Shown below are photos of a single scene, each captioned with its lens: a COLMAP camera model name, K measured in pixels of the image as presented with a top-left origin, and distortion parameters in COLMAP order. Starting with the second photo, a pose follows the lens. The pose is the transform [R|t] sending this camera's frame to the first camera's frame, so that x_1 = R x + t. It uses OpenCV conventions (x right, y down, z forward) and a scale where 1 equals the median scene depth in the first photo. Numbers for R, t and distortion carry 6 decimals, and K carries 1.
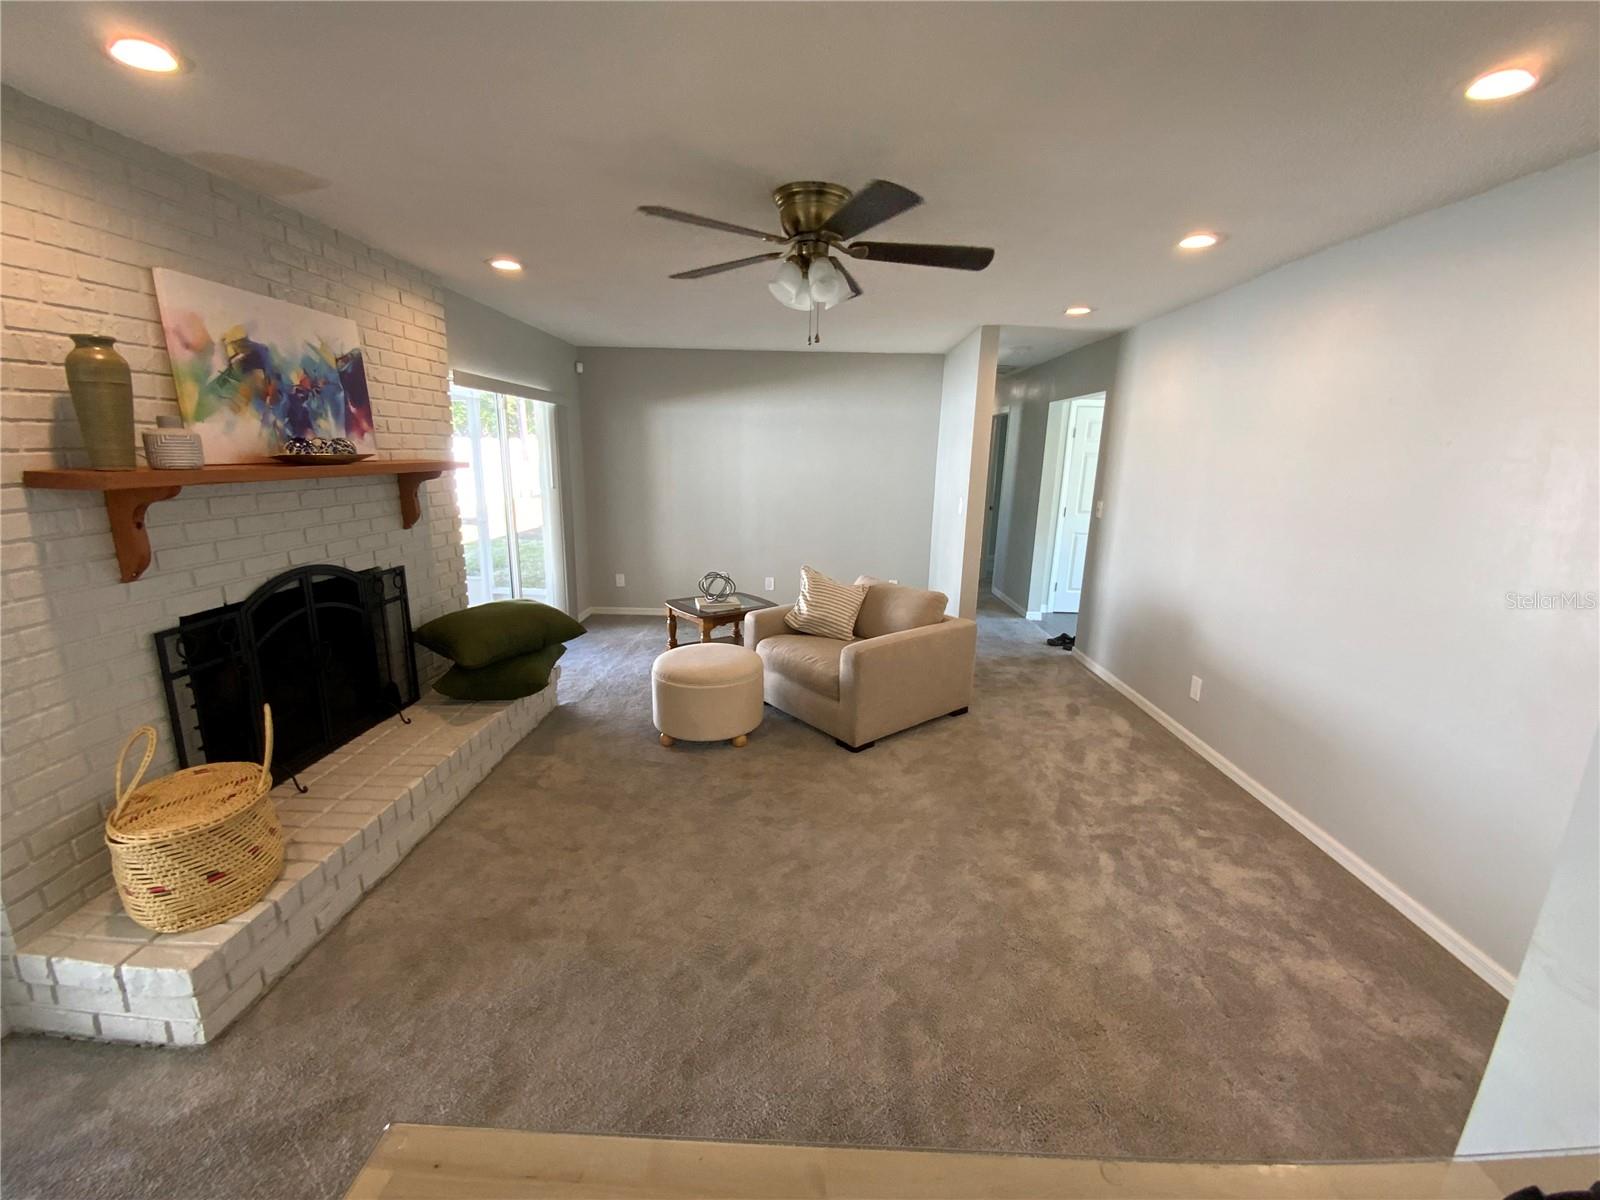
lens RADIAL K [[624.0, 0, 800.0], [0, 624.0, 600.0], [0, 0, 1]] dist [0.024125, 0.000023]
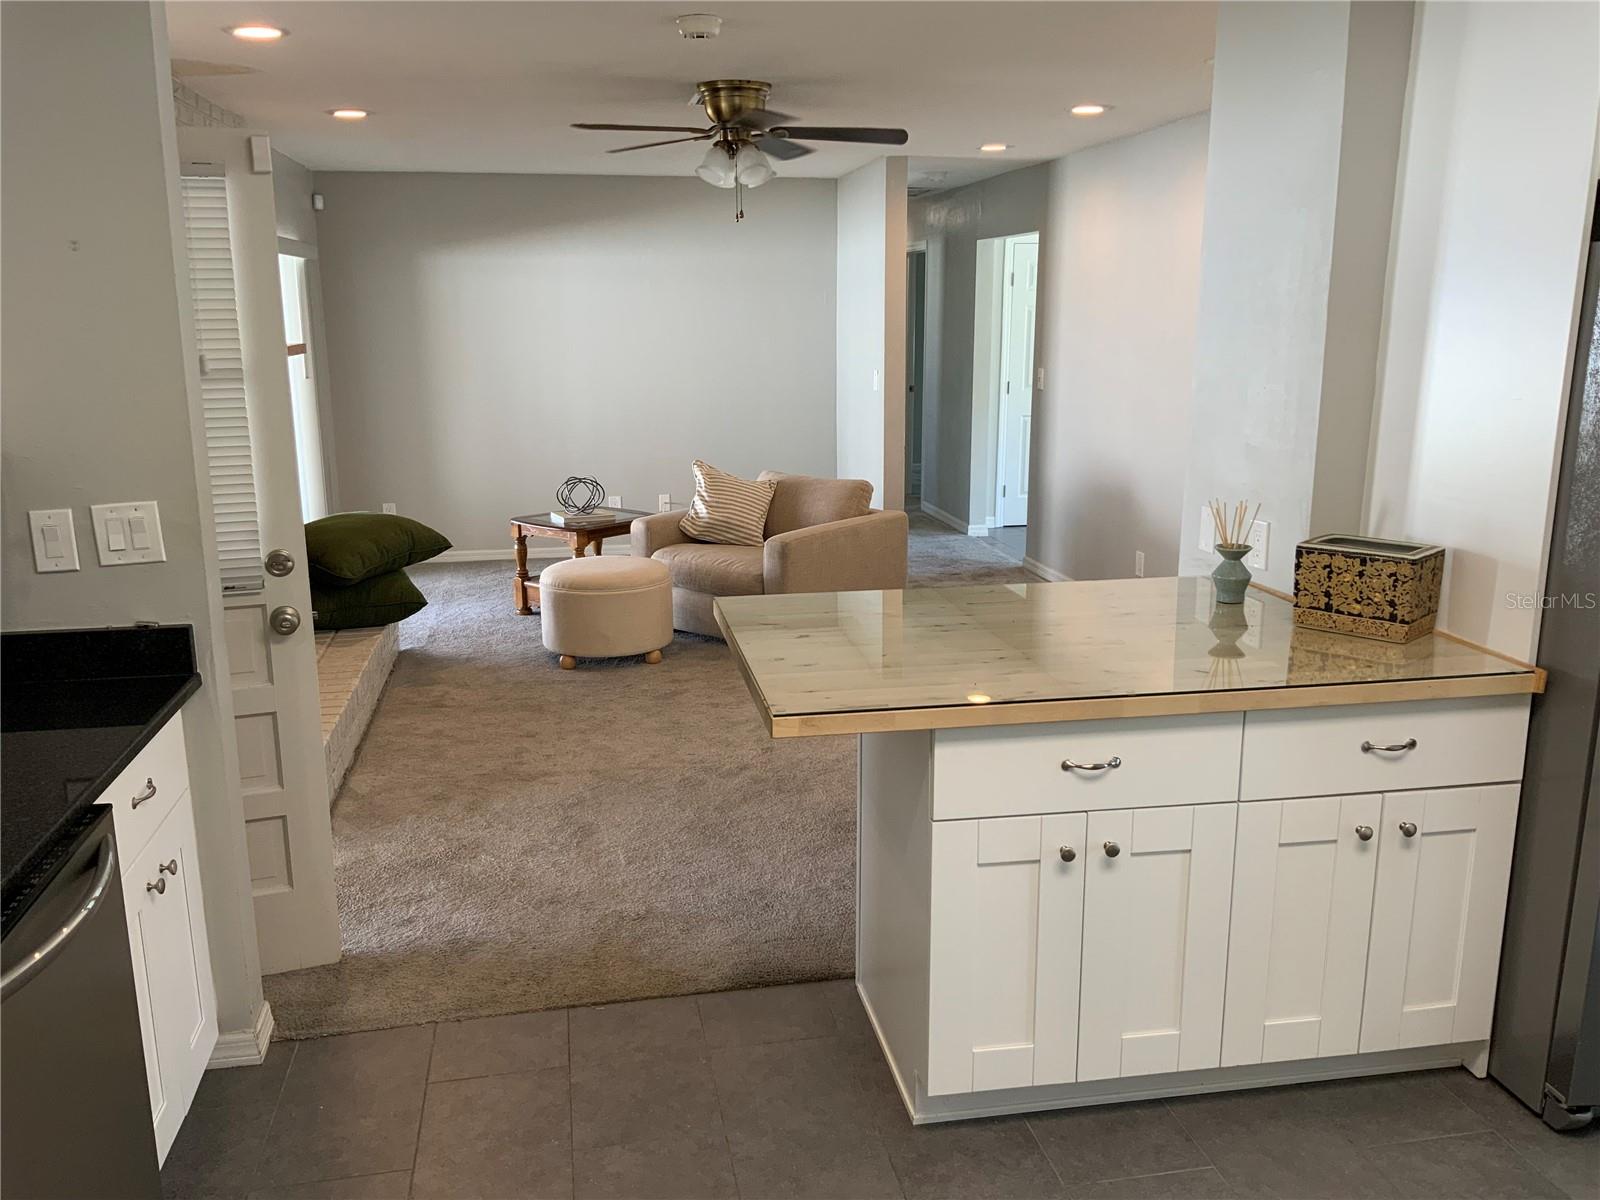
lens RADIAL K [[1288.1, 0, 800.0], [0, 1288.1, 600.0], [0, 0, 1]] dist [0.059796, -0.169221]
pose [[0.977039, -0.070456, 0.201072, -0.217232], [0.071158, 0.997458, 0.003744, 0.133438], [-0.200825, 0.010650, 0.979569, -0.679265]]
